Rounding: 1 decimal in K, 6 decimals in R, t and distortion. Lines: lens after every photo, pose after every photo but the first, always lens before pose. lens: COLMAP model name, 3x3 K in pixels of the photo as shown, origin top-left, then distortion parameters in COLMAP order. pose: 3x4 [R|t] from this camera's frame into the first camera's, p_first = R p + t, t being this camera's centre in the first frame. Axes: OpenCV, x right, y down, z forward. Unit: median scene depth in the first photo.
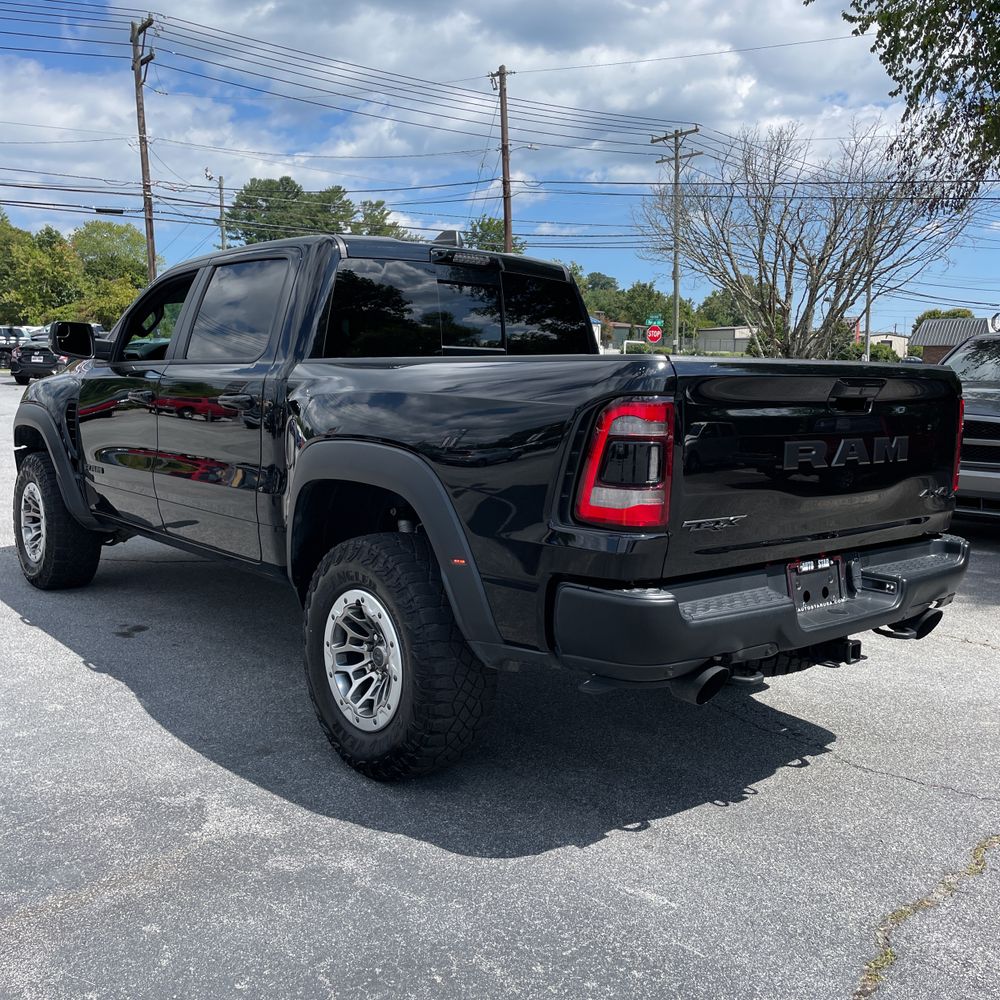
lens RADIAL K [[1038.0, 0, 487.0], [0, 1038.0, 521.6], [0, 0, 1]] dist [0.101655, -0.139299]
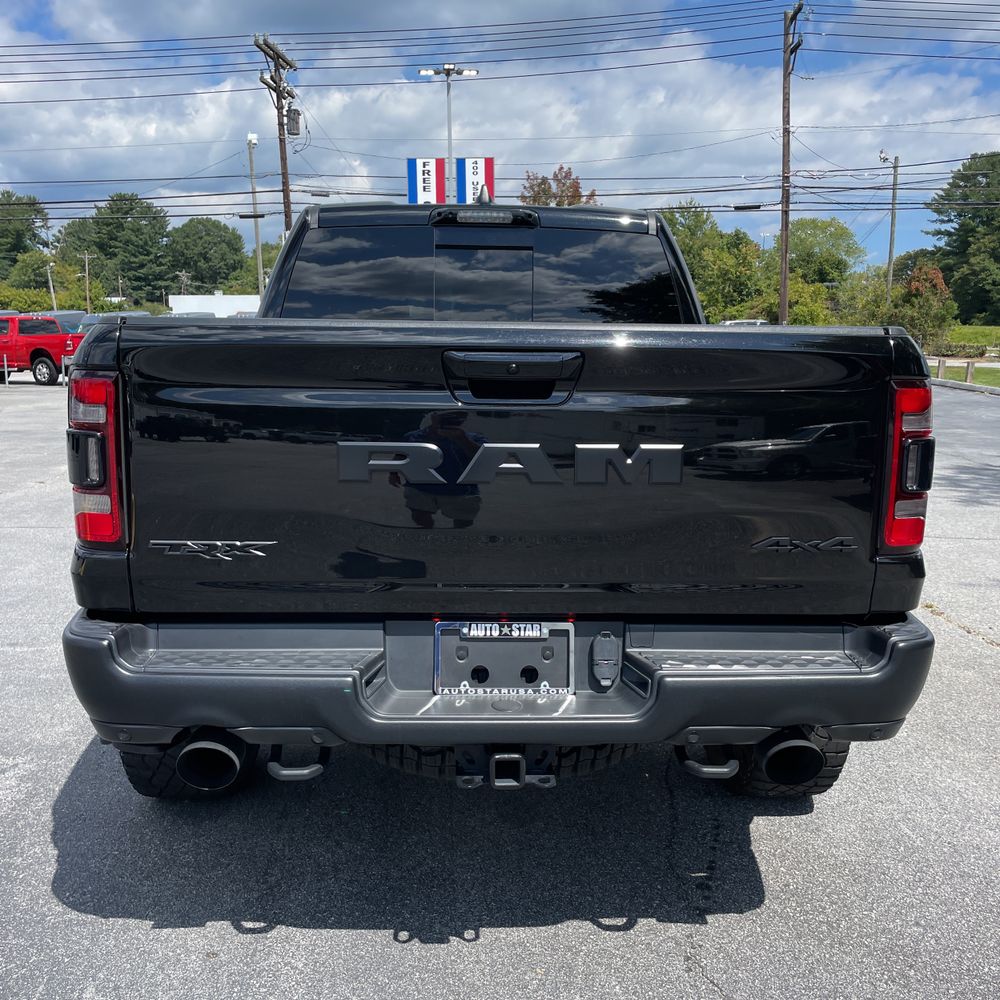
lens RADIAL K [[1038.0, 0, 487.0], [0, 1038.0, 521.6], [0, 0, 1]] dist [0.101655, -0.139299]
pose [[0.780162, 0.088824, -0.619240, 0.075843], [-0.086764, 0.995665, 0.033506, -0.005312], [0.619532, 0.027588, 0.784487, 0.049531]]
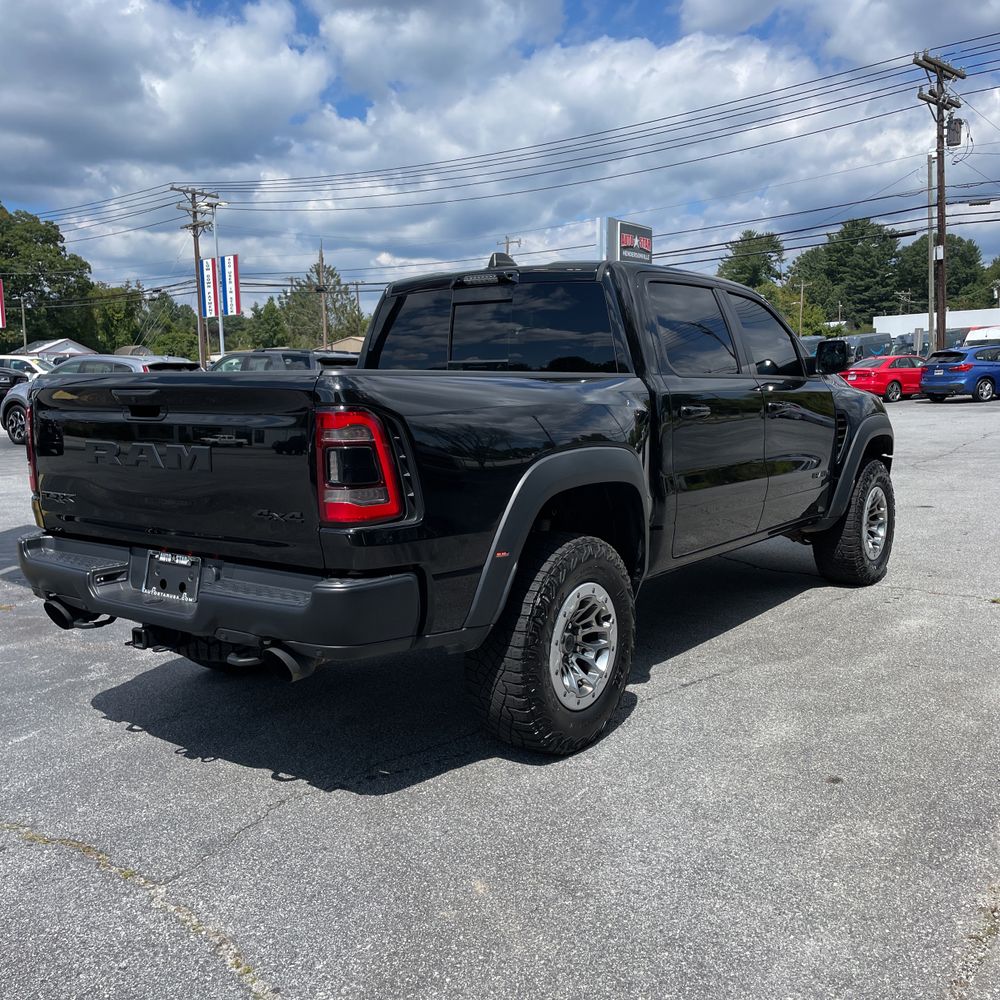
lens RADIAL K [[1055.9, 0, 490.6], [0, 1055.9, 502.2], [0, 0, 1]] dist [0.047908, -0.012994]
pose [[0.197423, 0.094959, -0.975708, 0.155255], [-0.125248, 0.989584, 0.070967, -0.014676], [0.972284, 0.108195, 0.207261, 0.115582]]
